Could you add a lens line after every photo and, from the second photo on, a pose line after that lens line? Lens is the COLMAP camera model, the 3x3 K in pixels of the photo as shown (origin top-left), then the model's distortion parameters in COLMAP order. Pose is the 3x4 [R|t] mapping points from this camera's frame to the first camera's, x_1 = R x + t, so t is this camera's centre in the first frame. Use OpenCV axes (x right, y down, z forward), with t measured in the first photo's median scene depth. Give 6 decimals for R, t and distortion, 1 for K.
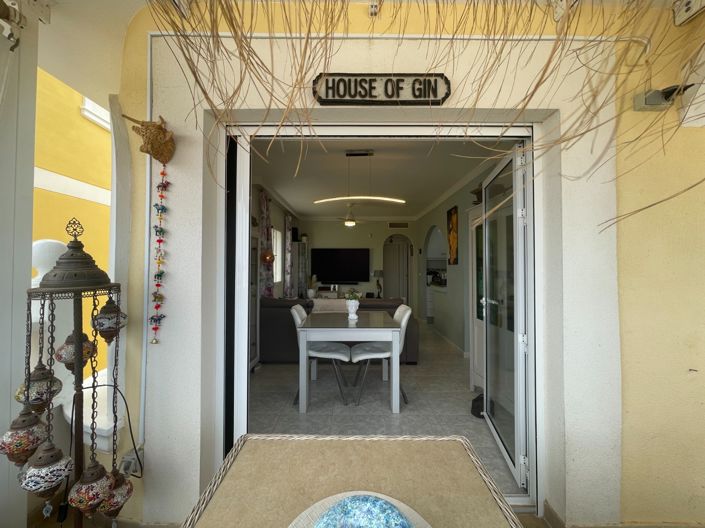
lens RADIAL K [[284.2, 0, 349.5], [0, 284.2, 260.0], [0, 0, 1]] dist [-0.004418, -0.000100]
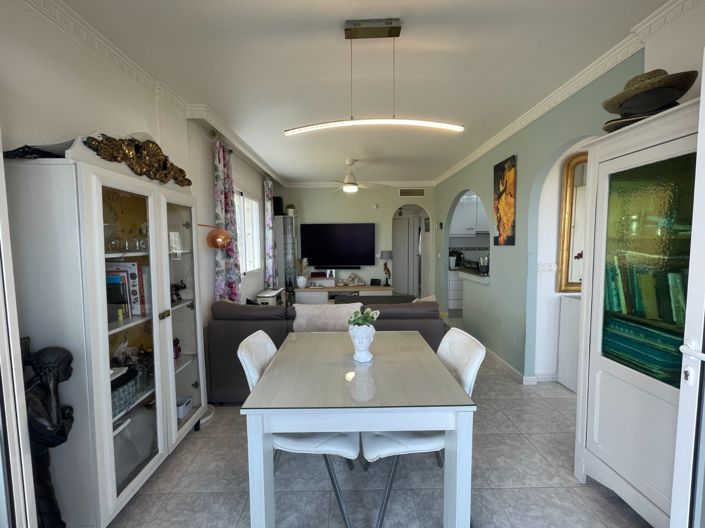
lens RADIAL K [[284.2, 0, 351.2], [0, 284.2, 260.1], [0, 0, 1]] dist [-0.004418, -0.000100]
pose [[0.999846, -0.012742, 0.012039, -0.003587], [0.011655, 0.996195, 0.086374, -0.004547], [-0.013094, -0.086221, 0.996190, 0.130349]]
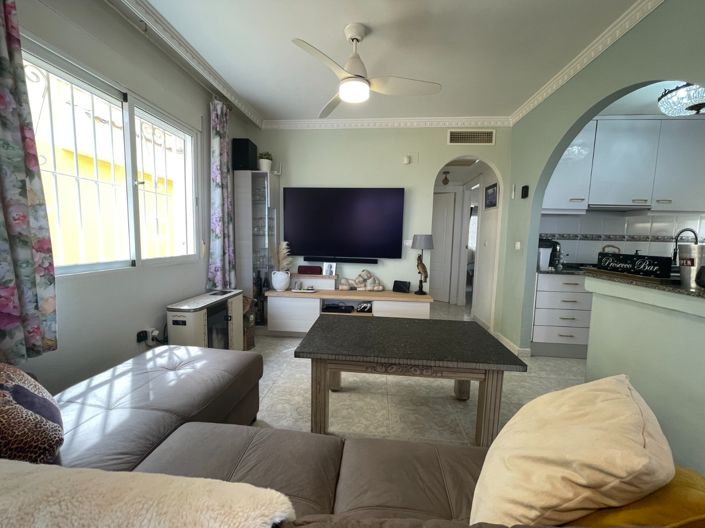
lens RADIAL K [[284.2, 0, 350.2], [0, 284.2, 263.2], [0, 0, 1]] dist [-0.004418, -0.000100]
pose [[0.995381, 0.027415, -0.092003, 0.017135], [-0.016622, 0.993100, 0.116085, 0.018617], [0.094550, -0.114019, 0.988969, 0.319666]]
